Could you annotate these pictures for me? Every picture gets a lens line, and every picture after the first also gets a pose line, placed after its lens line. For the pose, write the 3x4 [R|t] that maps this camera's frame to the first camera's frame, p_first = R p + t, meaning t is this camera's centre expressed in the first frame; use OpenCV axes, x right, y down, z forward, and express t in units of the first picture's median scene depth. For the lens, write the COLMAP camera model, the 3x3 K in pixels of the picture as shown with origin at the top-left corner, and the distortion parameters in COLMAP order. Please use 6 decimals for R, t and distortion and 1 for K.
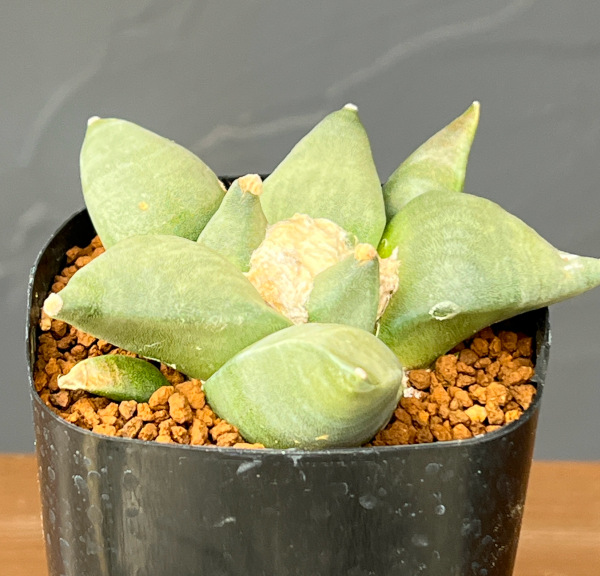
lens RADIAL K [[1982.7, 0, 261.8], [0, 1982.7, 276.9], [0, 0, 1]] dist [0.243911, 0.000000]
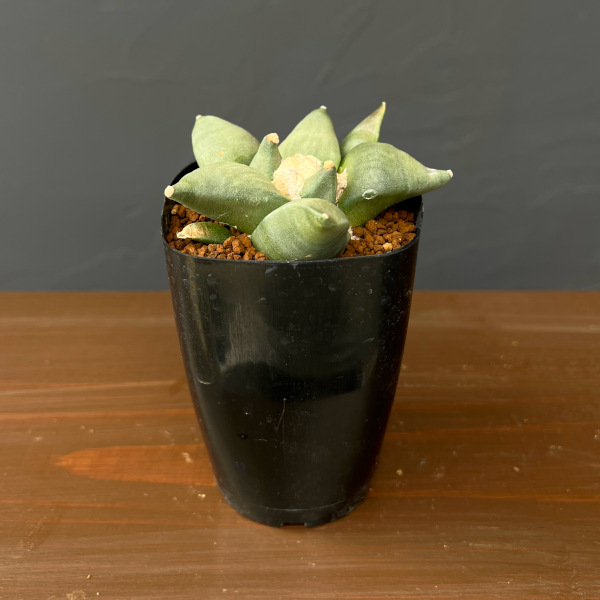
lens RADIAL K [[737.4, 0, 301.6], [0, 737.4, 244.9], [0, 0, 1]] dist [0.188938, 0.000000]
pose [[0.999605, -0.025894, -0.010954, 0.029954], [0.025645, 0.999423, -0.022263, 0.081484], [0.011524, 0.021974, 0.999692, 0.256886]]
